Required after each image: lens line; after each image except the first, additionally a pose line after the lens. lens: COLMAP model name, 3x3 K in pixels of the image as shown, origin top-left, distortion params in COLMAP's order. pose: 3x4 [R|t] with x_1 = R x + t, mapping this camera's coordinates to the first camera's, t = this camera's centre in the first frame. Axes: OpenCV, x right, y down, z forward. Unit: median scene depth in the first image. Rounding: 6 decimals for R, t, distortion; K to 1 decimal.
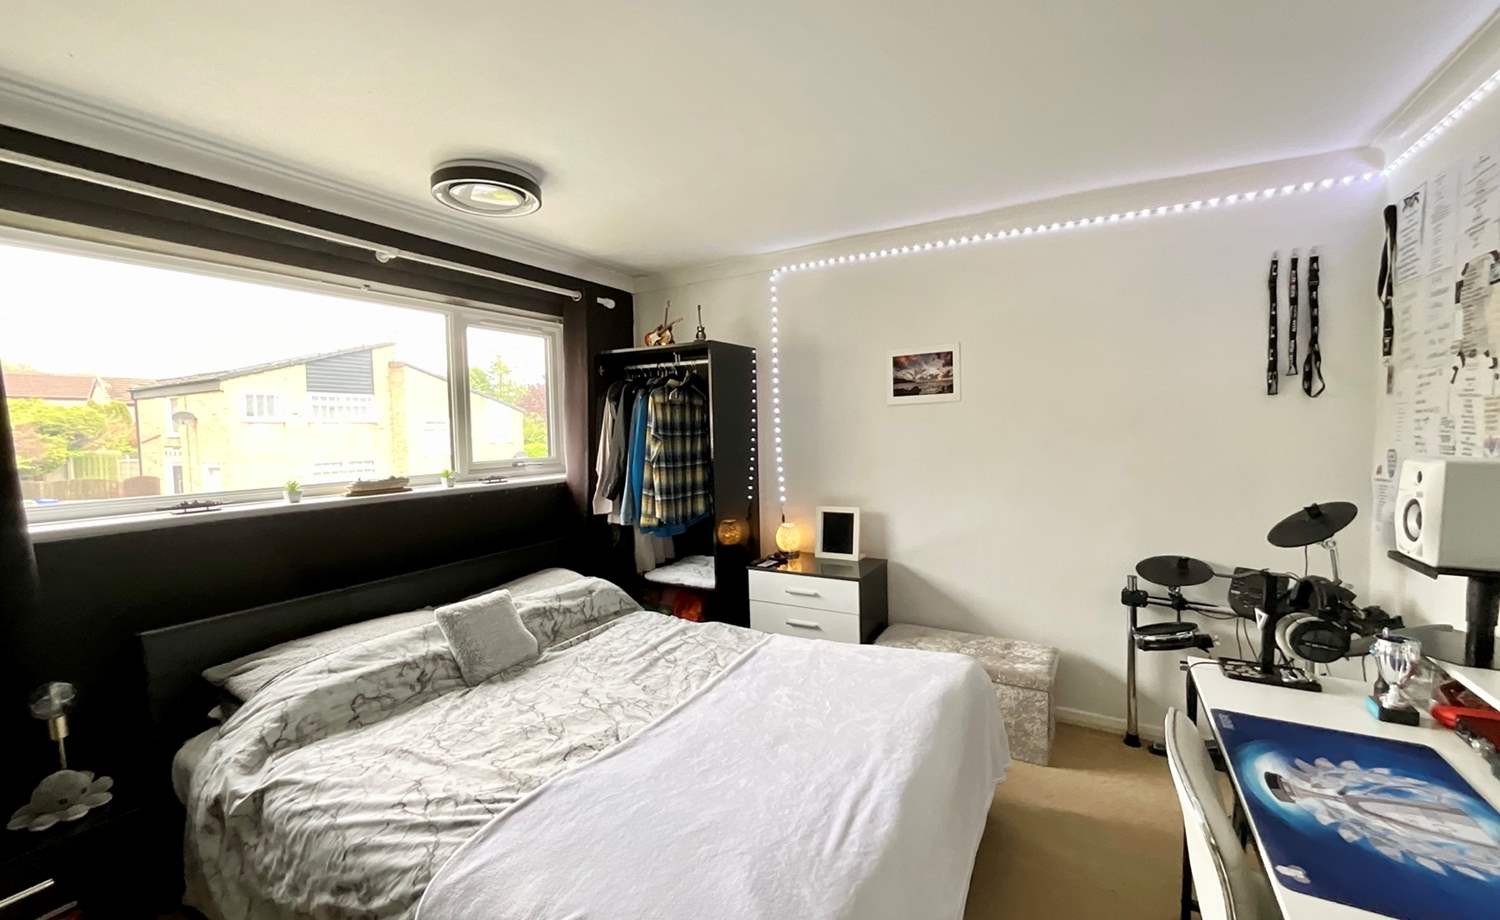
lens RADIAL K [[612.9, 0, 746.0], [0, 612.9, 461.2], [0, 0, 1]] dist [-0.000648, -0.000152]
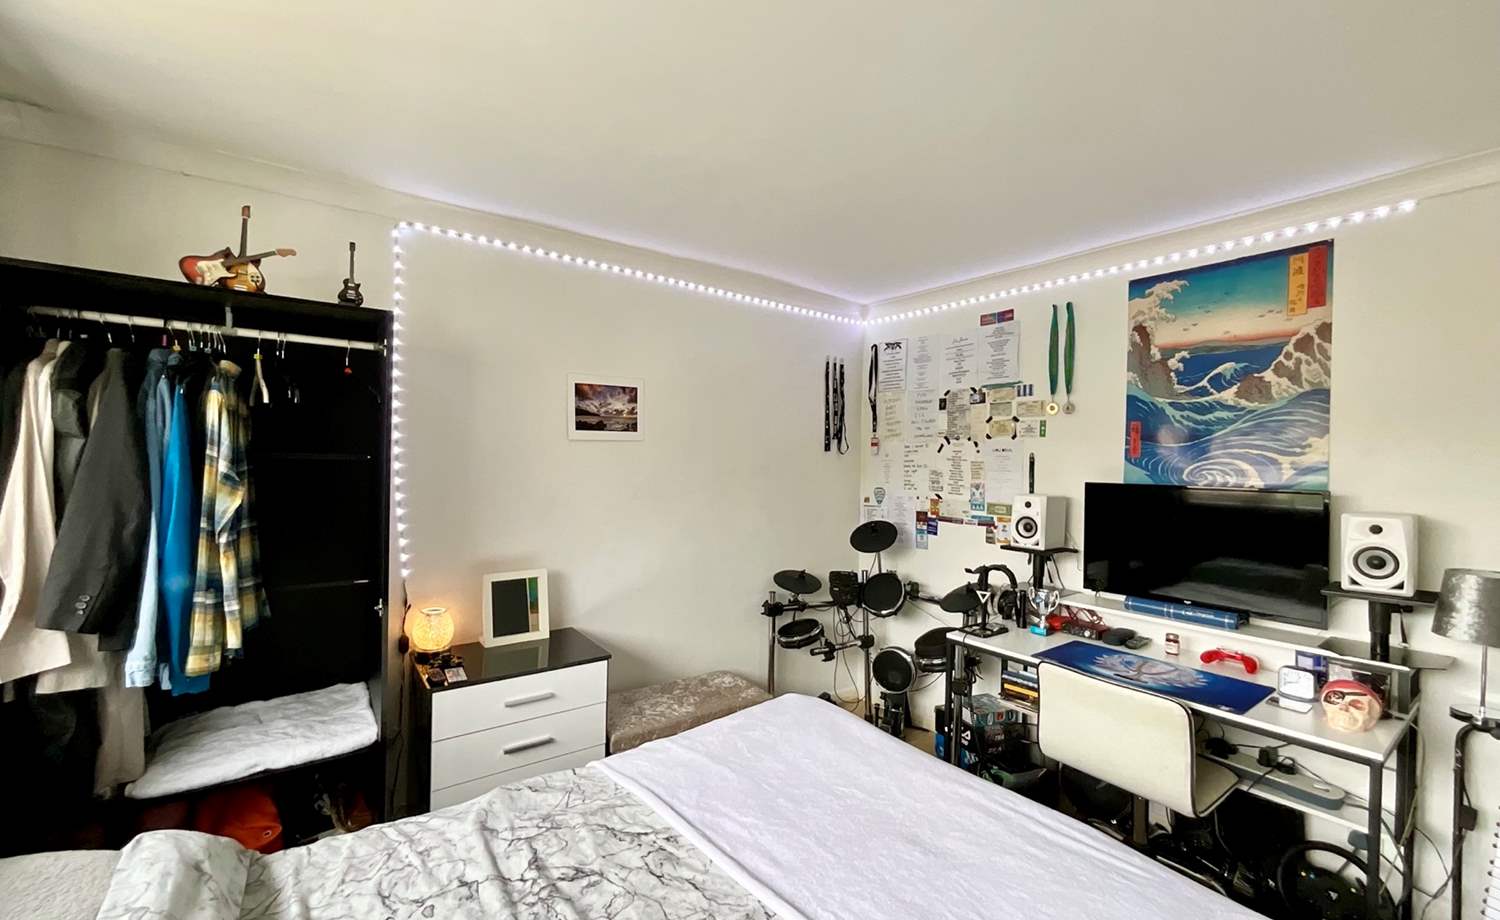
lens RADIAL K [[612.9, 0, 746.0], [0, 612.9, 461.2], [0, 0, 1]] dist [-0.000648, -0.000152]
pose [[0.392758, 0.024587, 0.919313, -0.457158], [0.024439, 0.999010, -0.037159, -0.026663], [-0.919317, 0.037061, 0.391768, 0.473109]]
